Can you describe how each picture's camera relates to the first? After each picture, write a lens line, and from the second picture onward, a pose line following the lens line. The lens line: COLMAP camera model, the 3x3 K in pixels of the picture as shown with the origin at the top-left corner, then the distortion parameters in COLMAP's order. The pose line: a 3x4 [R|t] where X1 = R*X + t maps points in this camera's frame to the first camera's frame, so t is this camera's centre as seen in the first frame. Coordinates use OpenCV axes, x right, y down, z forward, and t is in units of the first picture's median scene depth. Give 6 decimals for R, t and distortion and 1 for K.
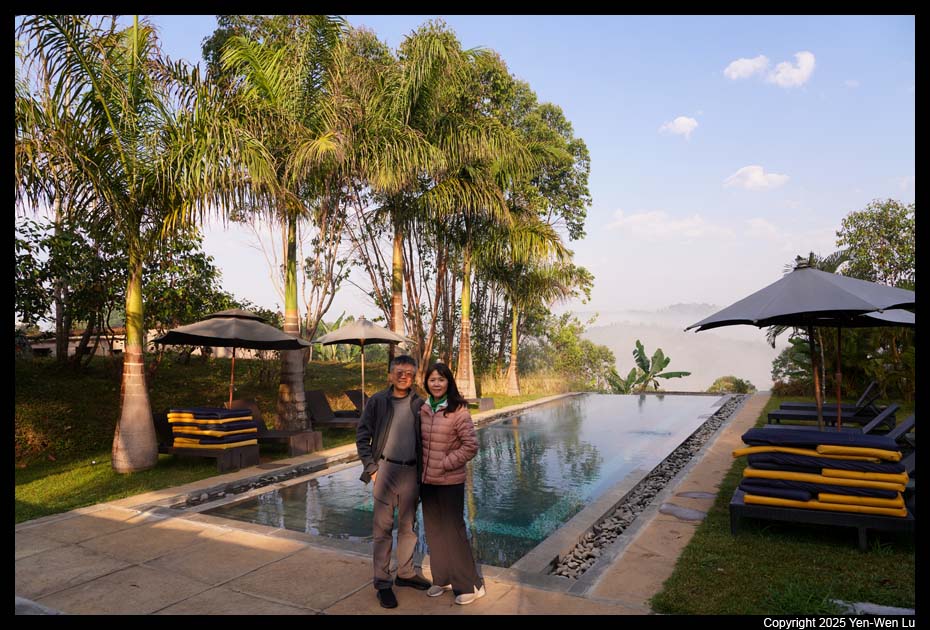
lens RADIAL K [[615.5, 0, 465.0], [0, 615.5, 315.0], [0, 0, 1]] dist [-0.004805, 0.000468]
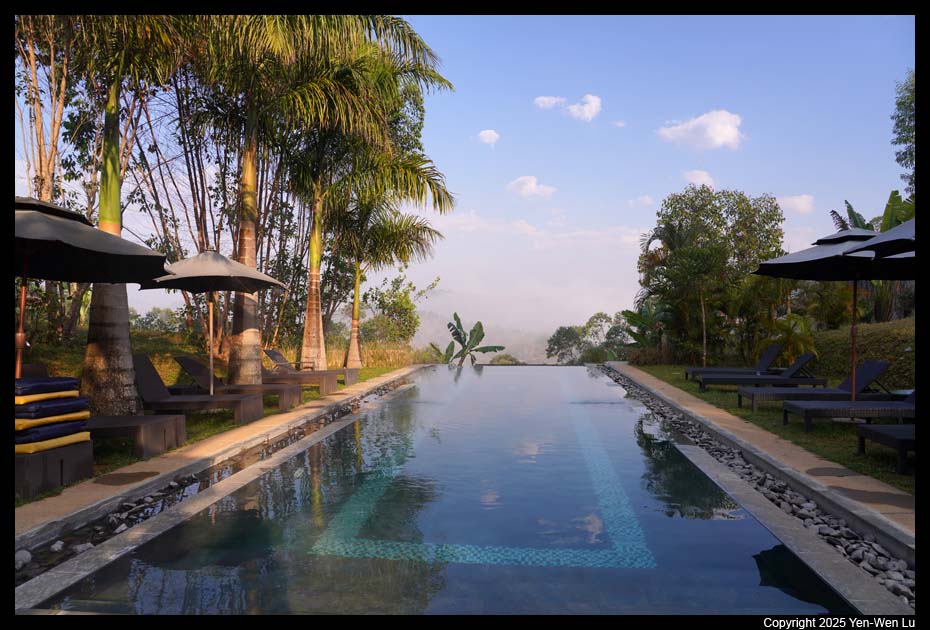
lens RADIAL K [[615.5, 0, 465.0], [0, 615.5, 315.0], [0, 0, 1]] dist [-0.004805, 0.000468]
pose [[0.917717, 0.026472, 0.396352, -0.108917], [-0.037641, 0.999083, 0.020427, 0.032413], [-0.395448, -0.033666, 0.917871, 0.160294]]
